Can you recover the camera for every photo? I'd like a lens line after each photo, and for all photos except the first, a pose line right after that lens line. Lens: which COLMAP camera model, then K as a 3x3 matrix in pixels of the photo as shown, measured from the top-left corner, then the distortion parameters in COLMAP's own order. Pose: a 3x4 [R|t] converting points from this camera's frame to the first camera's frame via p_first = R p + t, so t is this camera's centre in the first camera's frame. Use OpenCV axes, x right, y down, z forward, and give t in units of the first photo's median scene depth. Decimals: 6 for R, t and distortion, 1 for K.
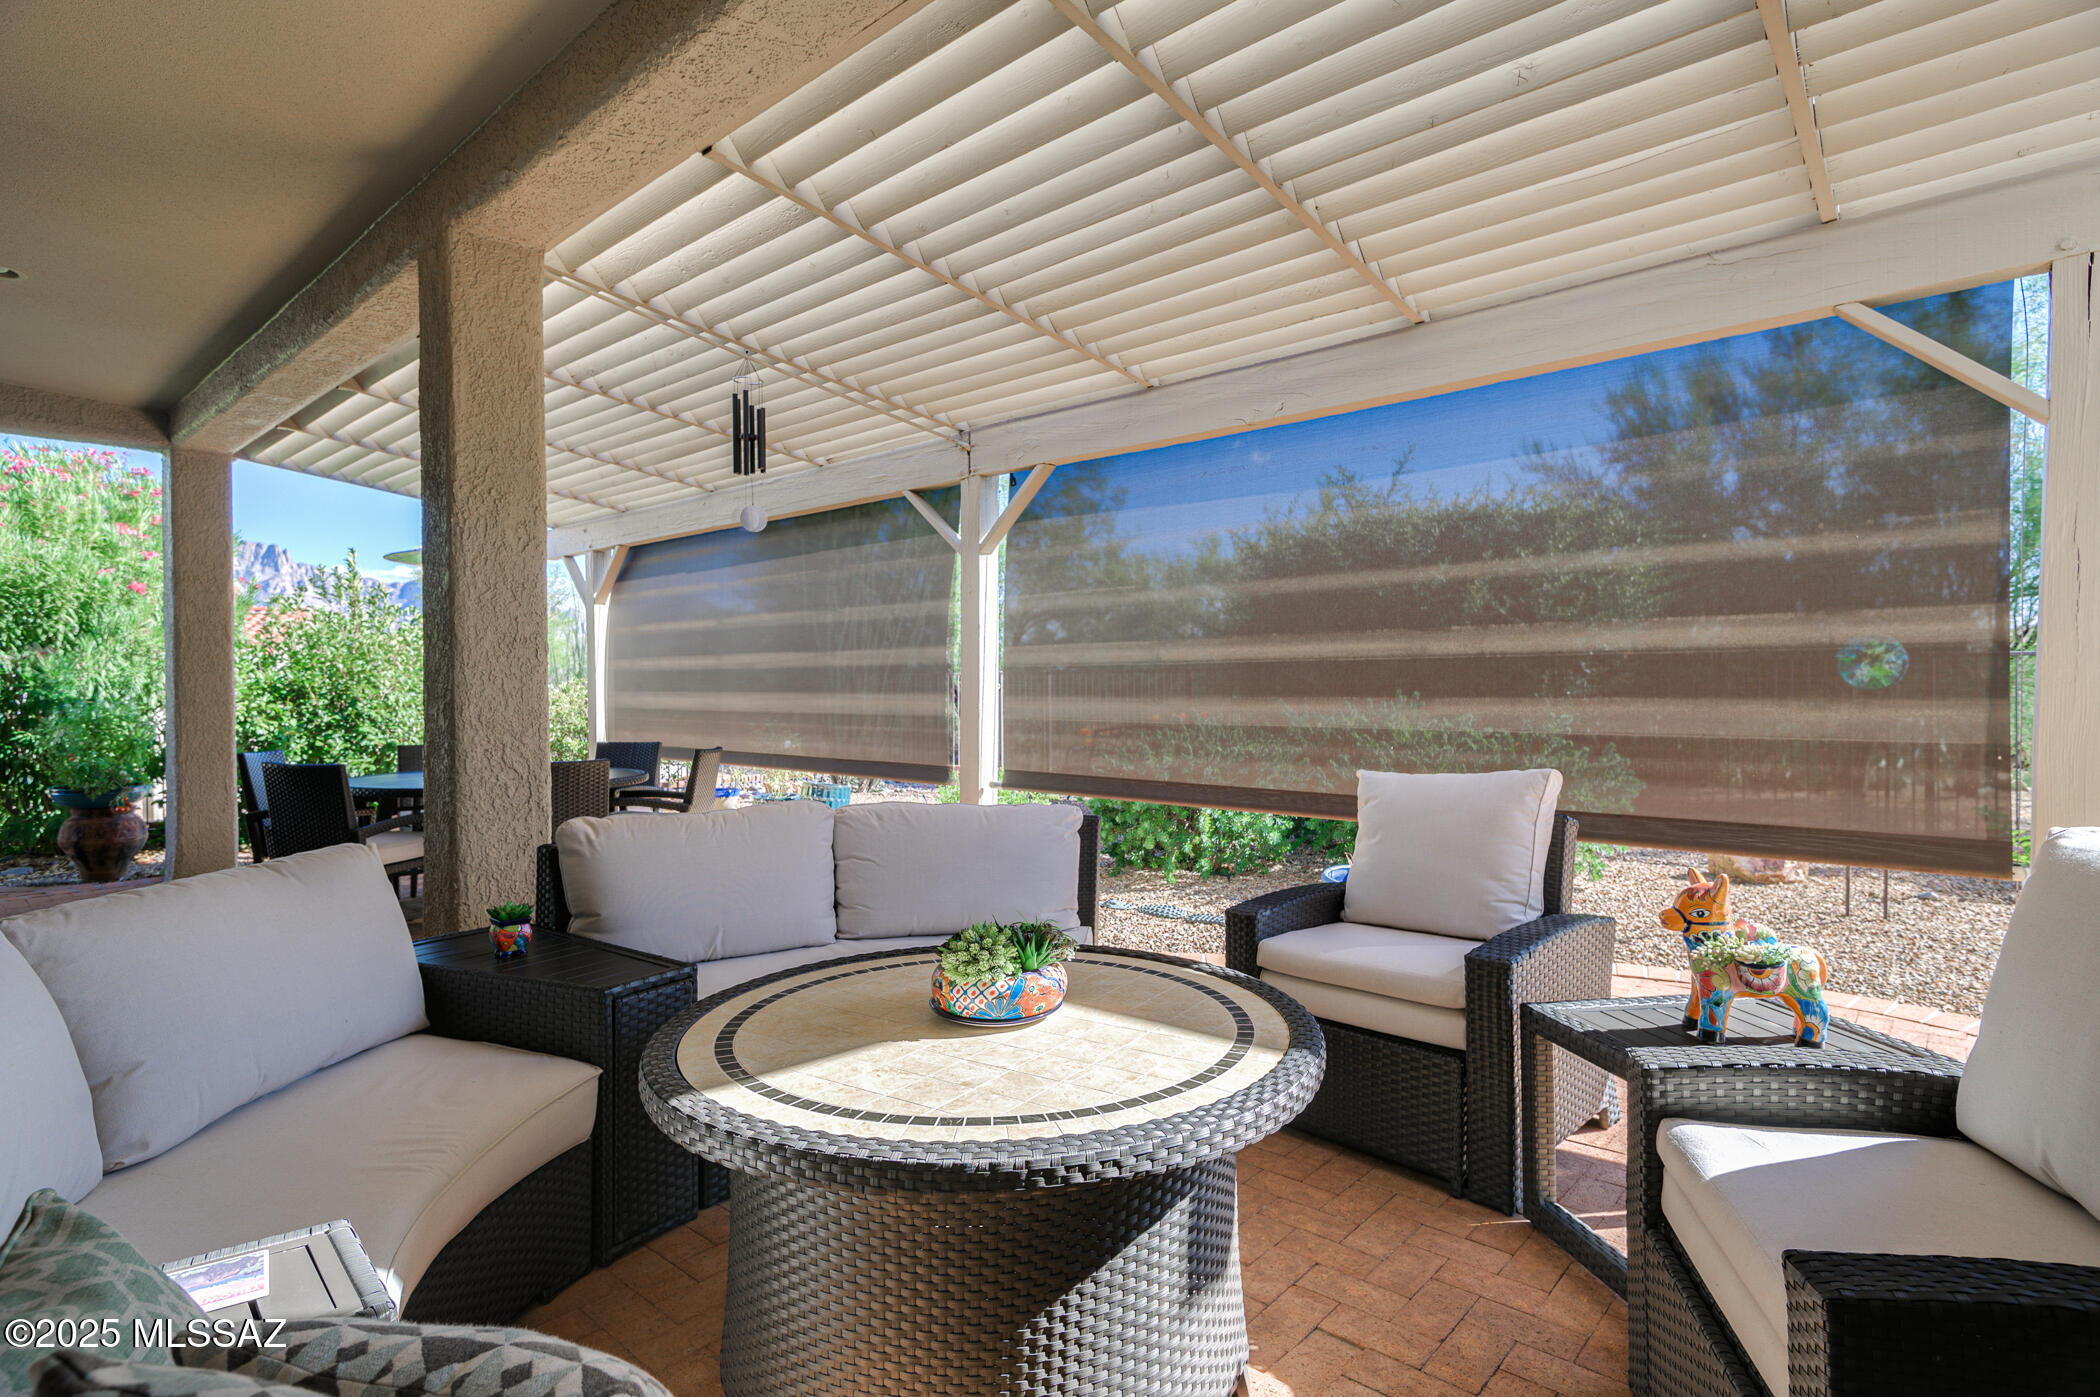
lens RADIAL K [[1095.0, 0, 1048.6], [0, 1095.0, 699.7], [0, 0, 1]] dist [-0.000368, -0.000184]
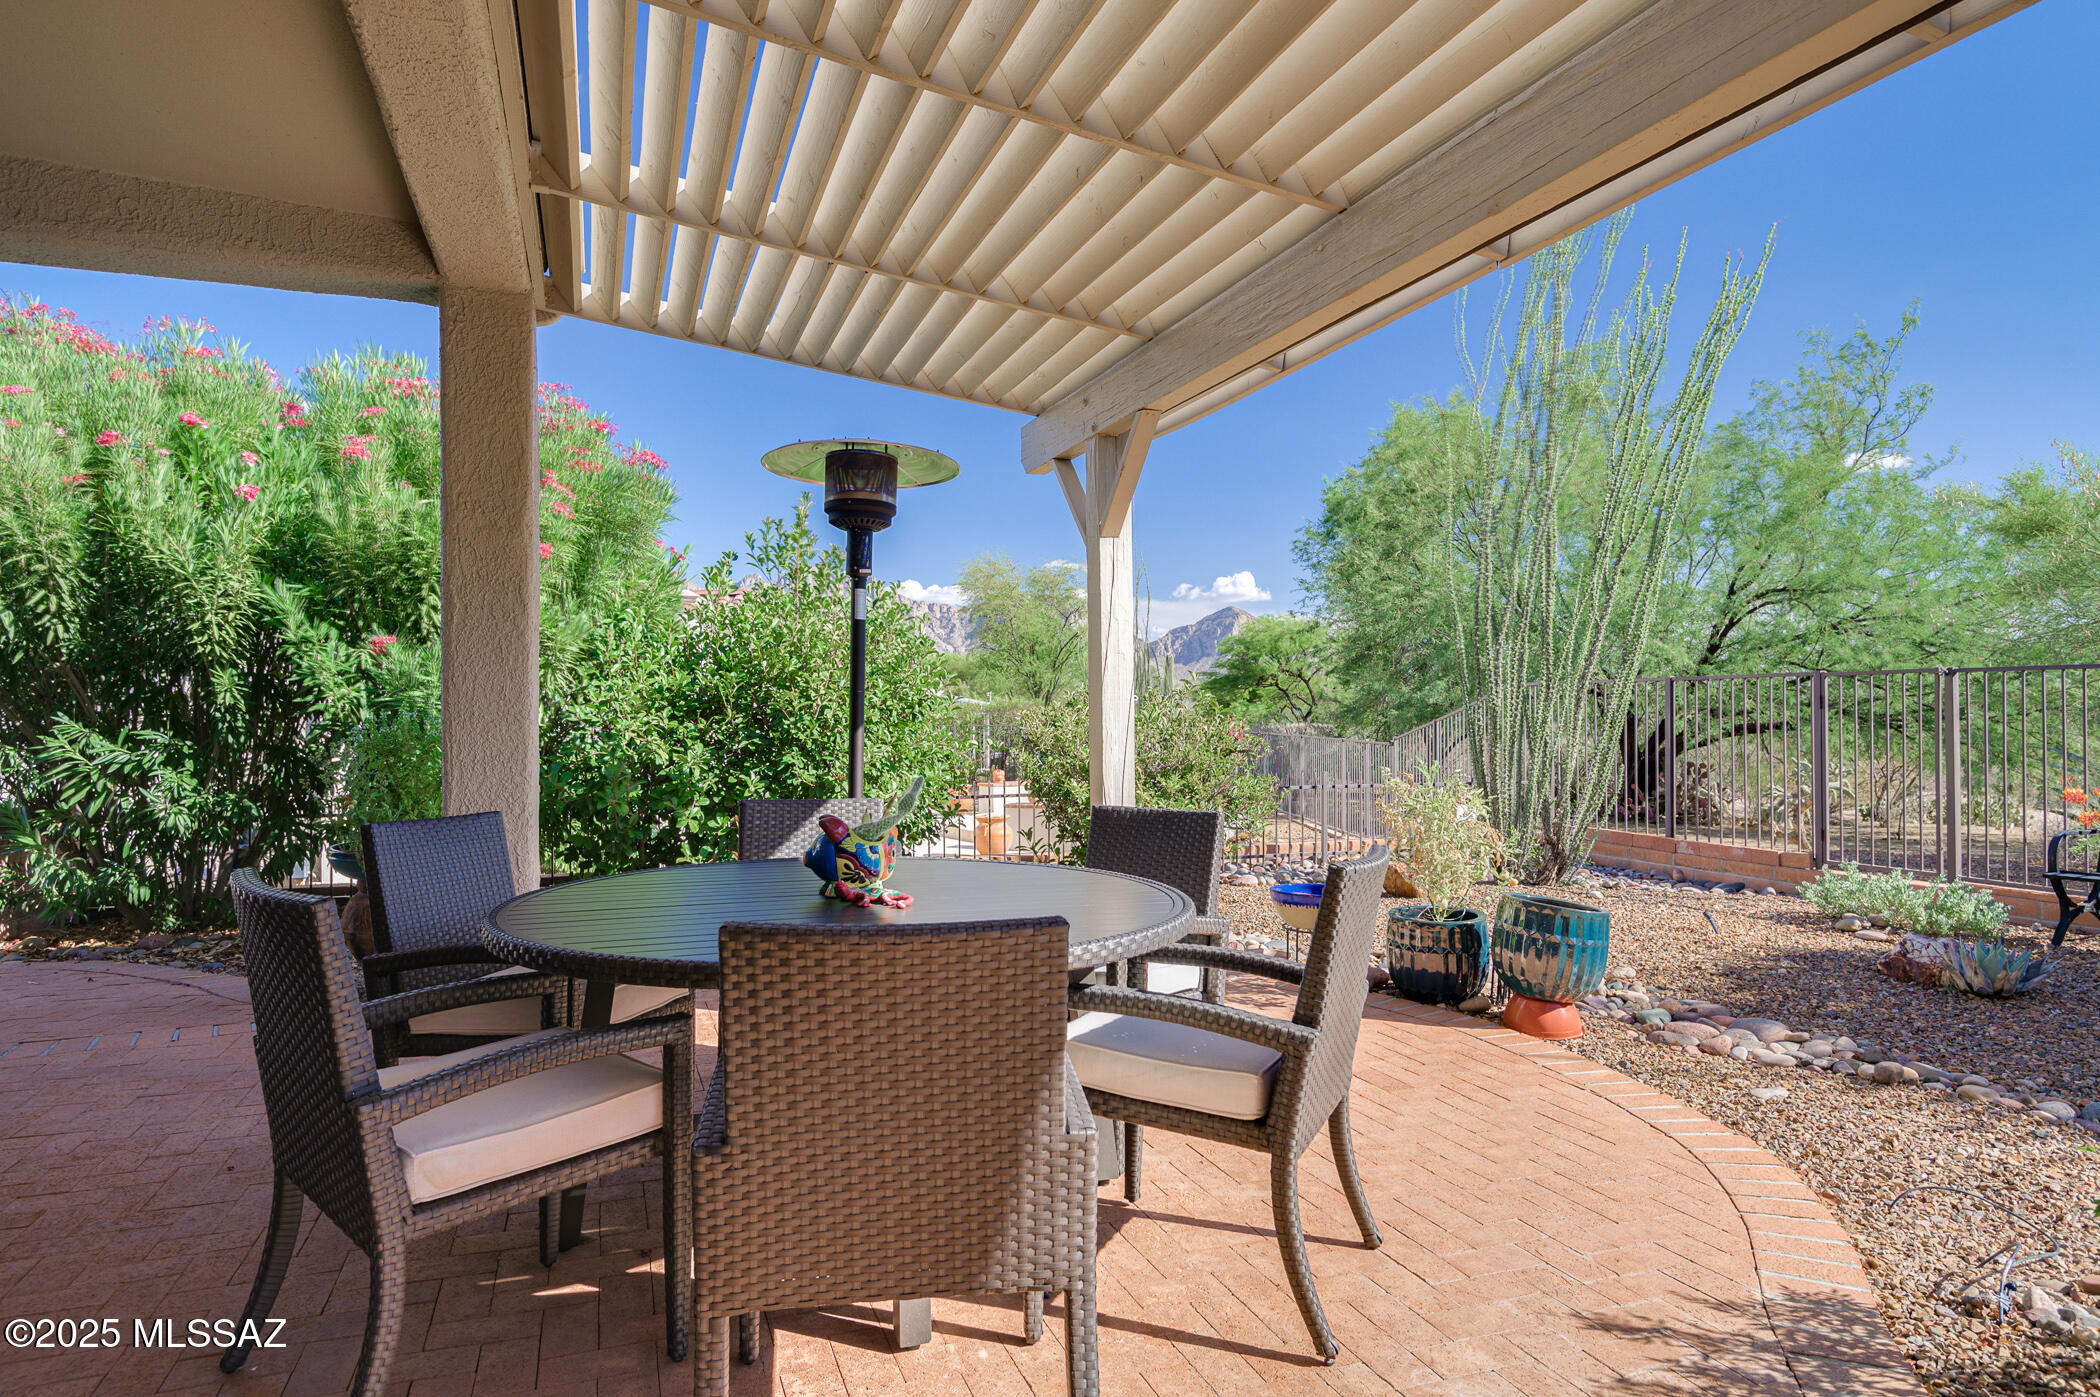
lens RADIAL K [[1208.0, 0, 1049.7], [0, 1208.0, 706.4], [0, 0, 1]] dist [0.001101, 0.000041]
pose [[0.892361, -0.000515, -0.451321, -0.156228], [-0.007466, 0.999846, -0.015903, 0.005335], [0.451260, 0.017560, 0.892220, 0.423955]]
